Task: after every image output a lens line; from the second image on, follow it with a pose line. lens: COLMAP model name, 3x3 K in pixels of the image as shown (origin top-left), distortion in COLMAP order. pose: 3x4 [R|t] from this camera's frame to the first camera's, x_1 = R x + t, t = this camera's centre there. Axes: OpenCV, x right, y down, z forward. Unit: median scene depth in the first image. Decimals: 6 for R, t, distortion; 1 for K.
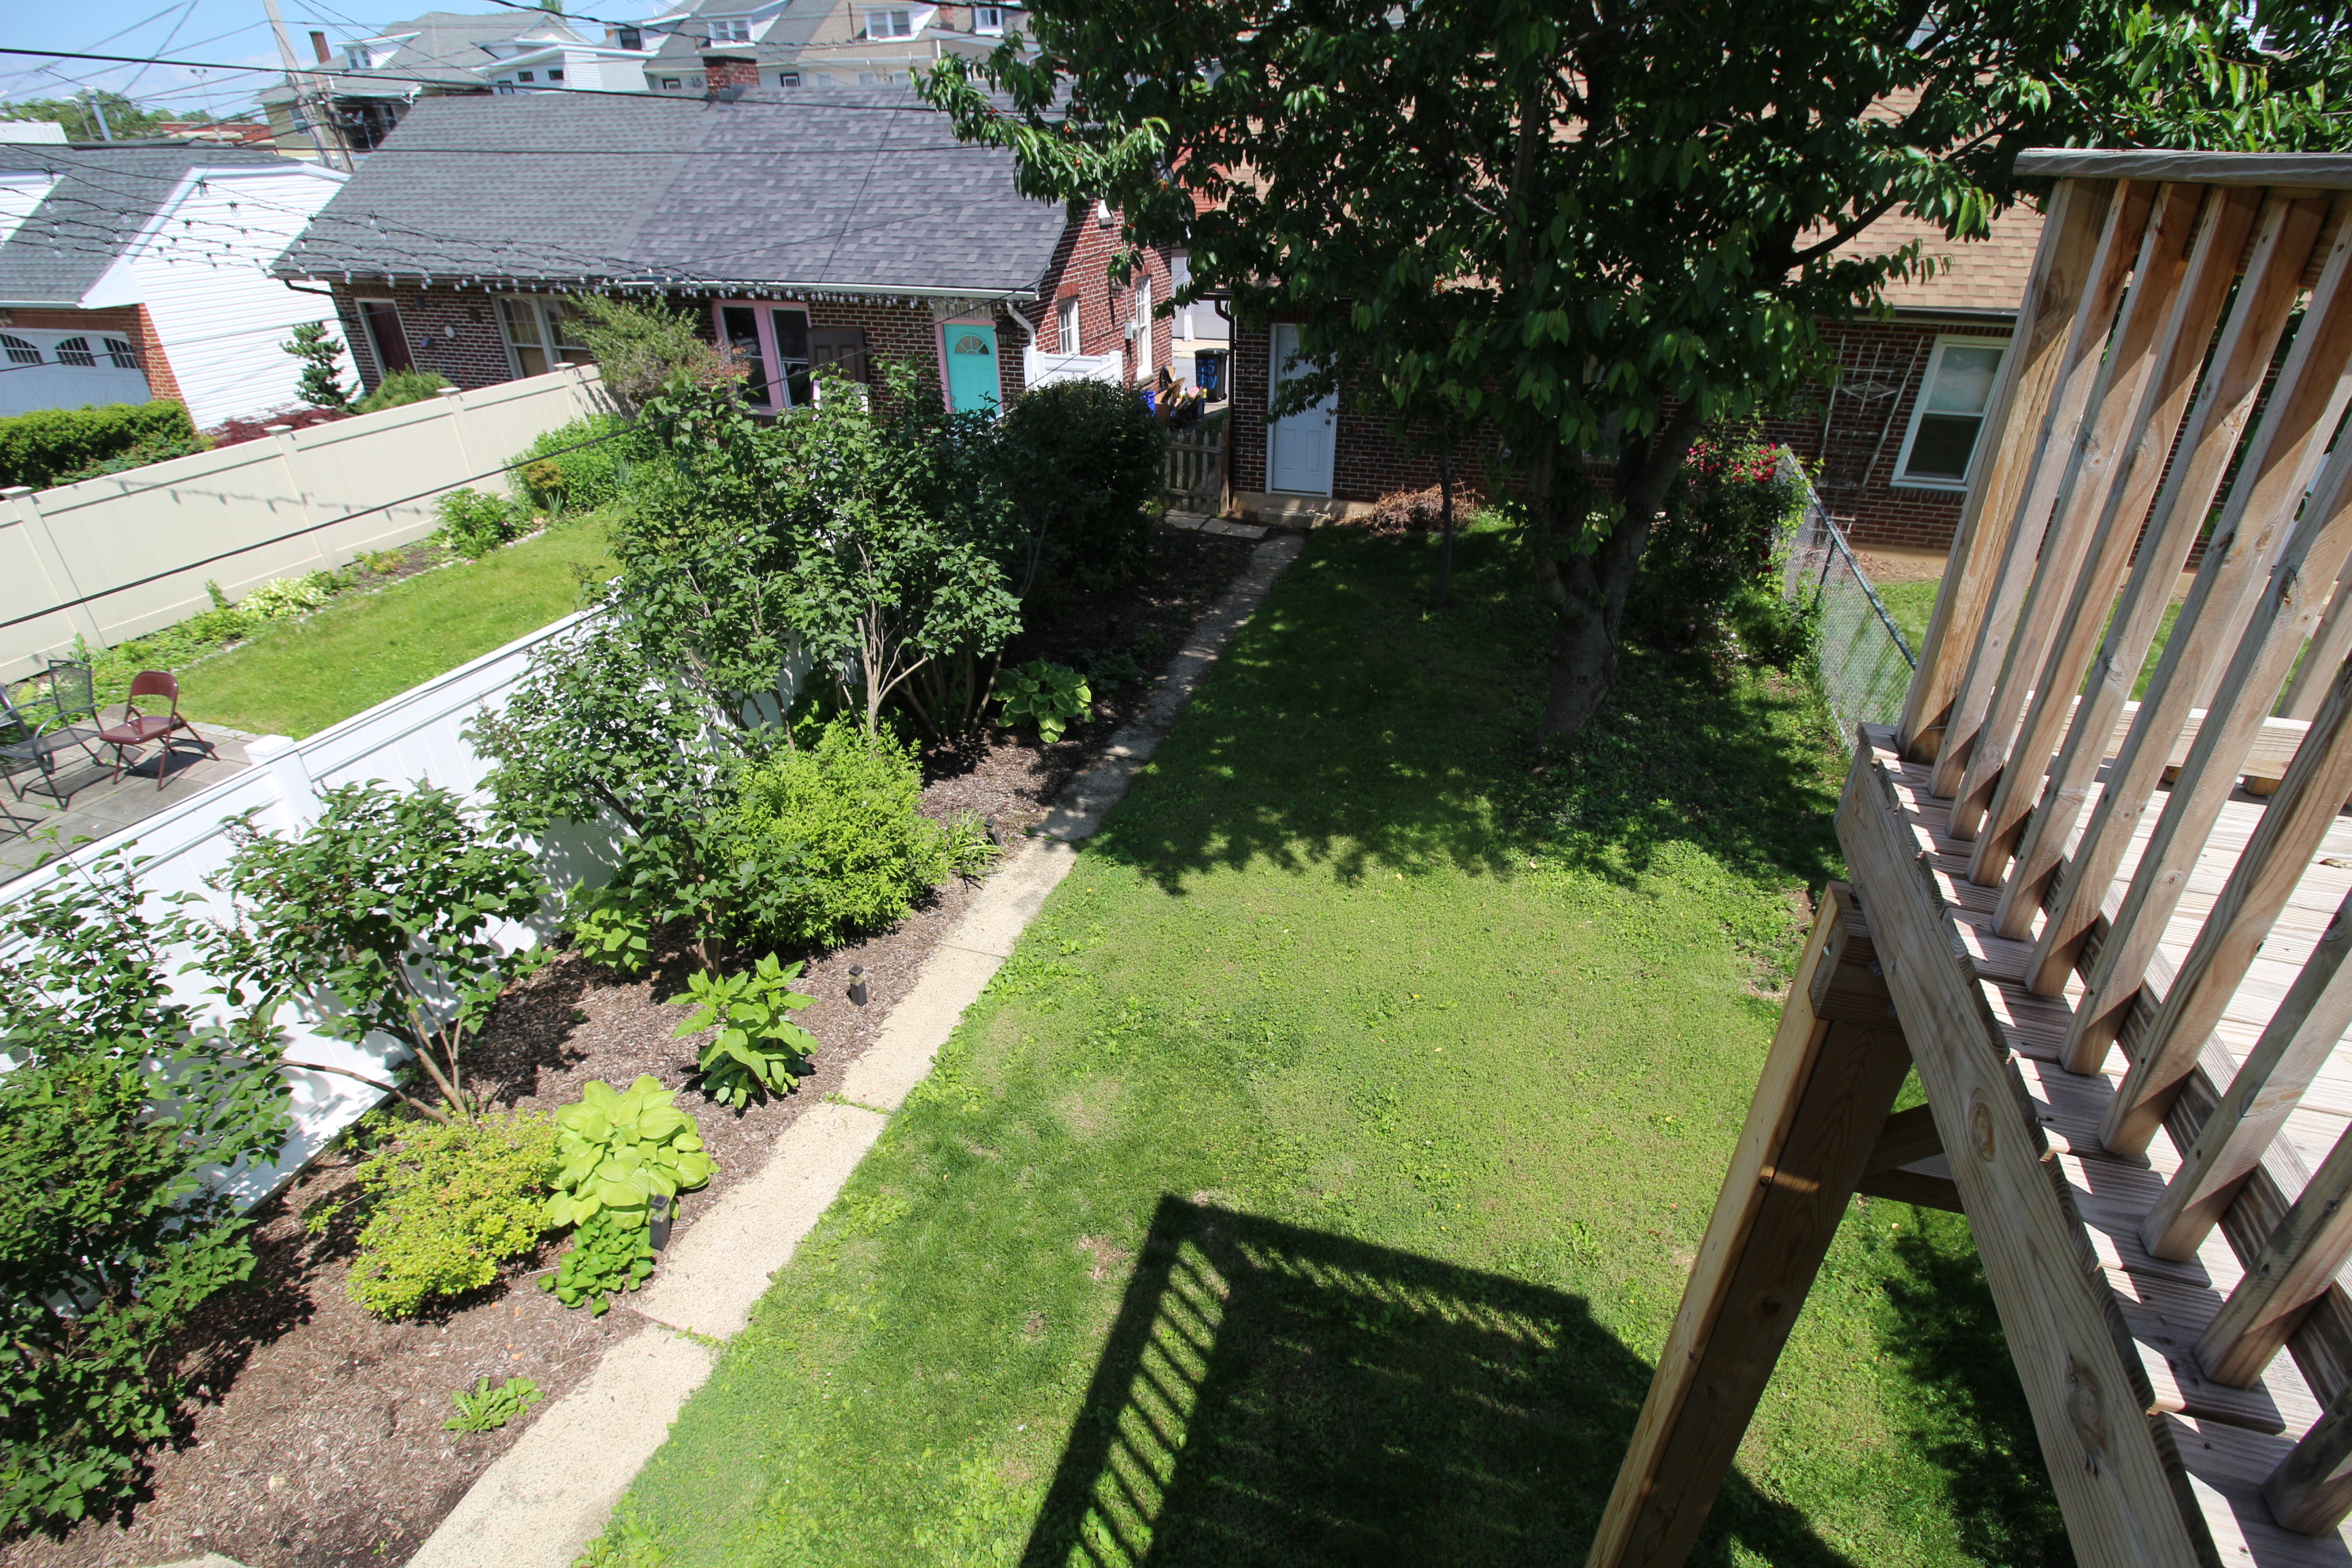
lens RADIAL K [[1102.2, 0, 1178.6], [0, 1102.2, 787.8], [0, 0, 1]] dist [-0.017098, -0.004942]
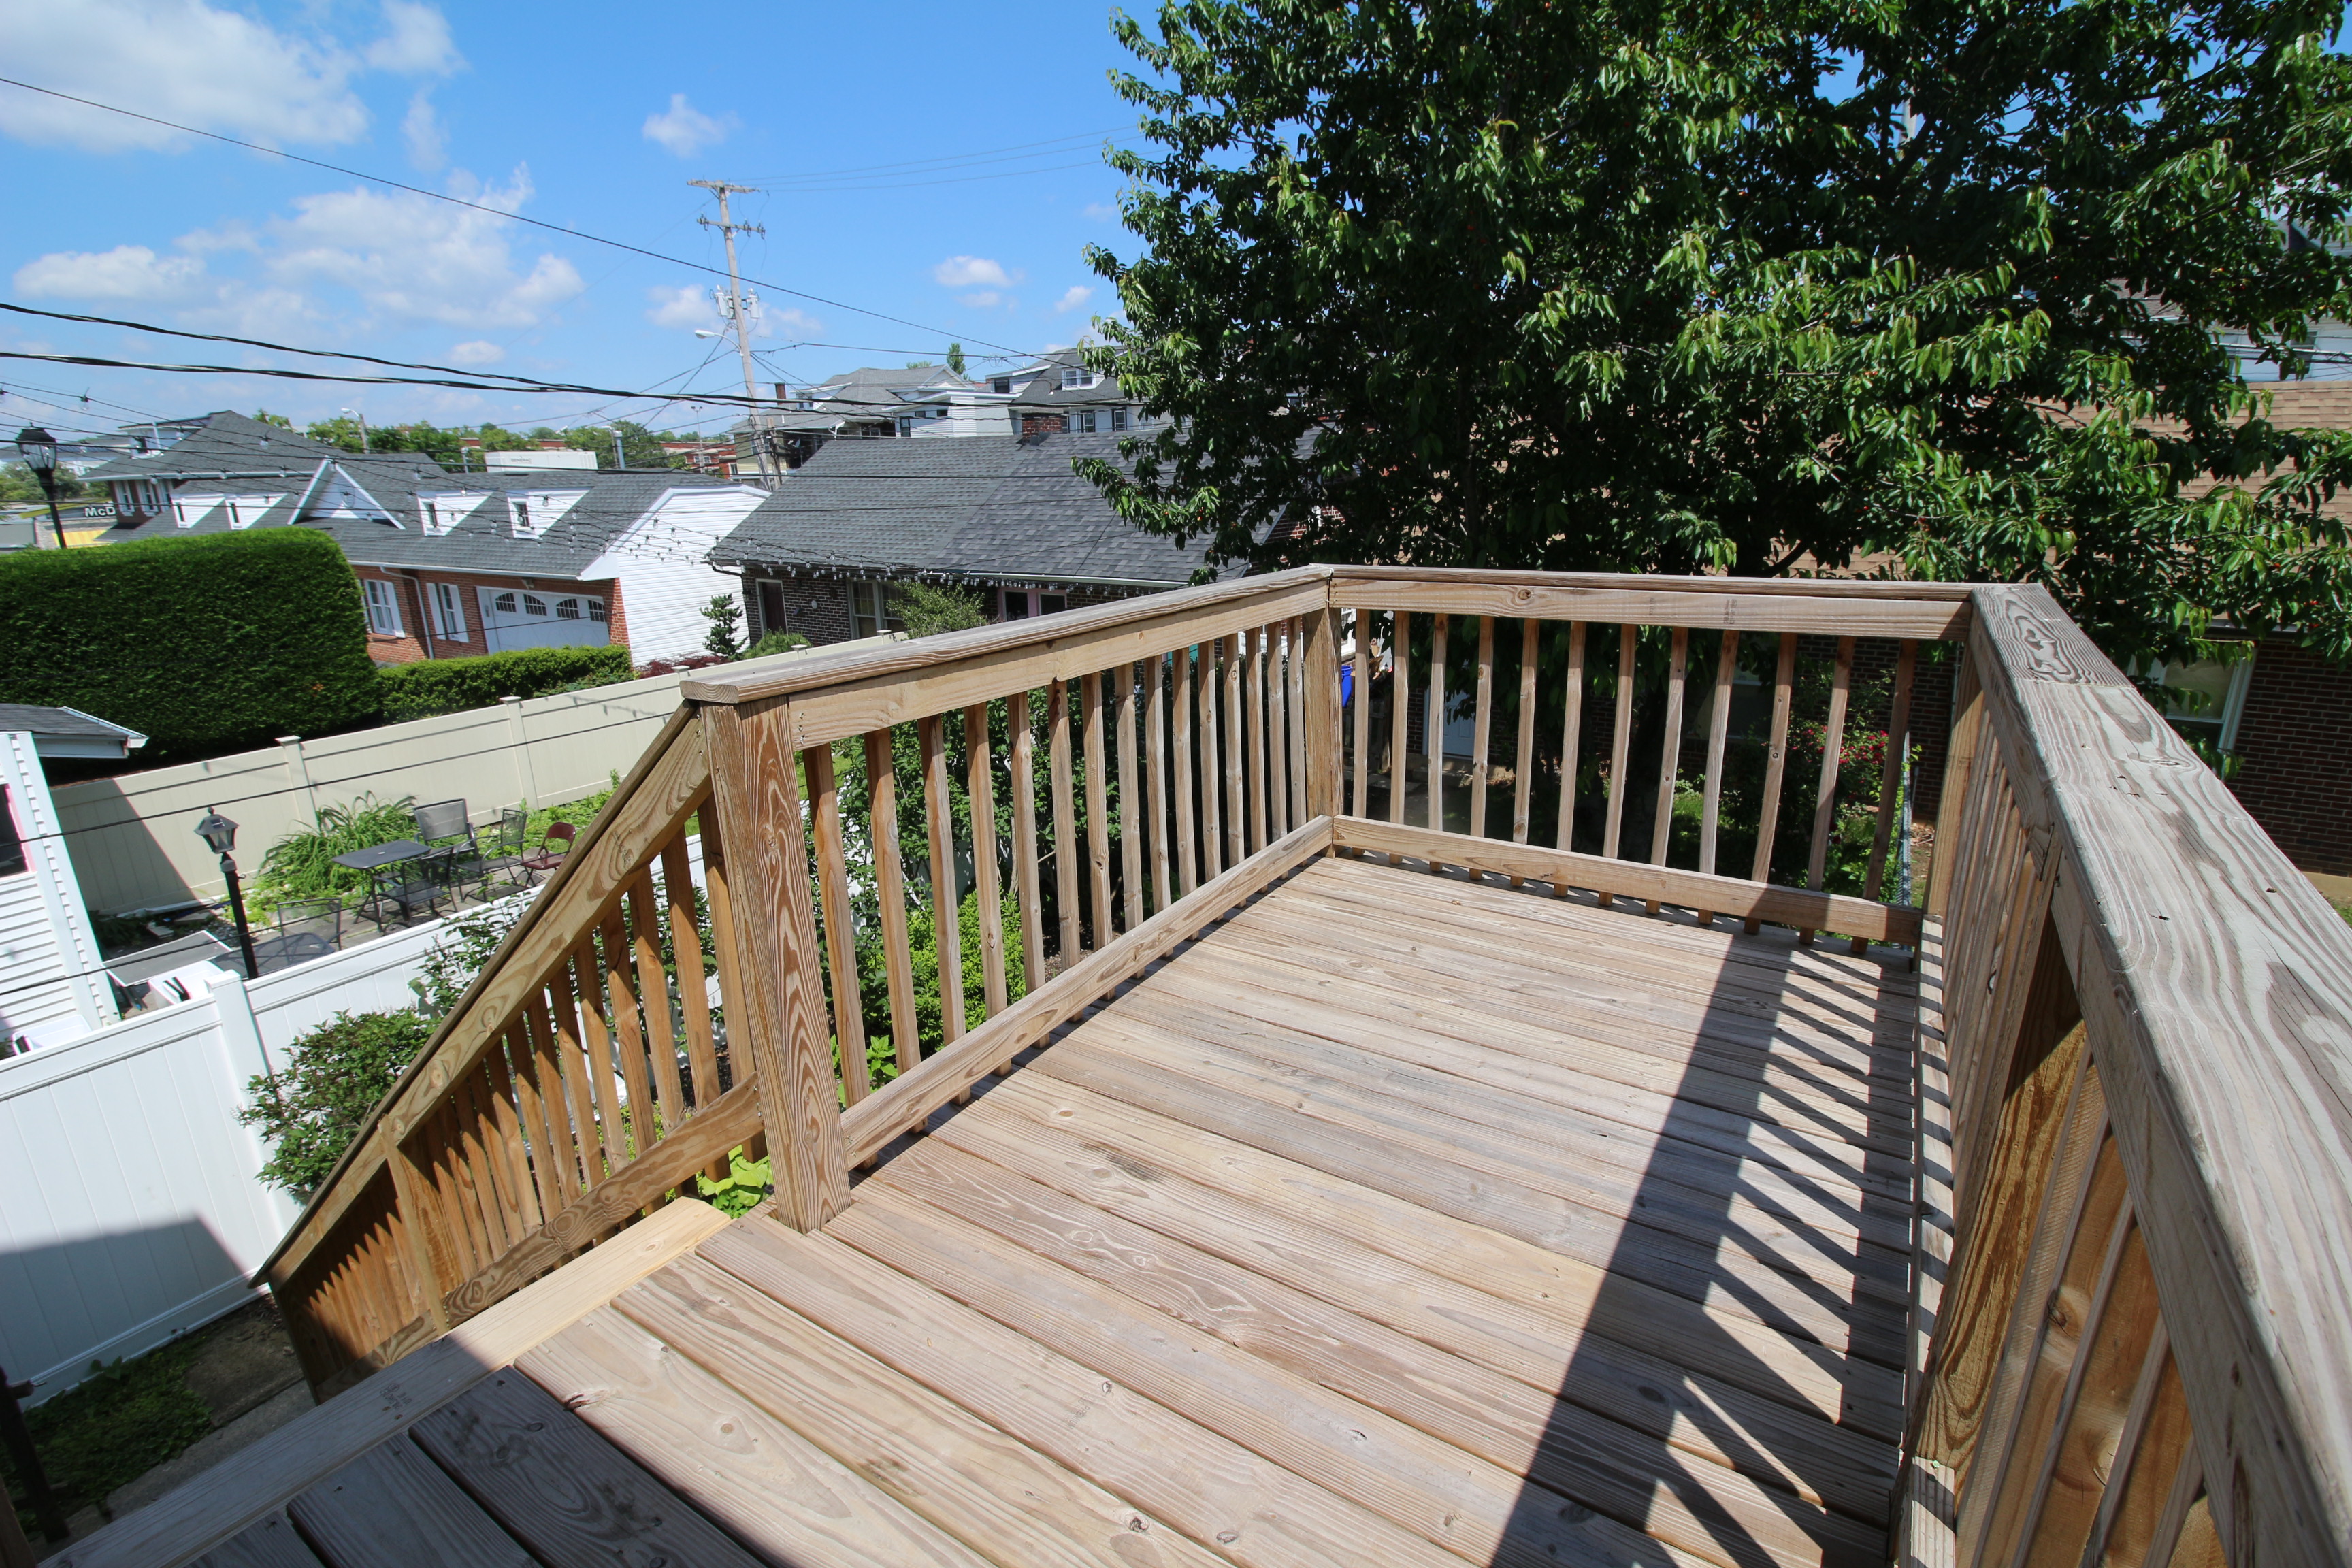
lens RADIAL K [[1102.2, 0, 1192.0], [0, 1102.2, 789.1], [0, 0, 1]] dist [-0.017098, -0.004942]
pose [[0.968127, 0.058391, -0.243557, 0.118406], [-0.113215, 0.969449, -0.217603, 0.038910], [0.223410, 0.238242, 0.945161, -0.111655]]
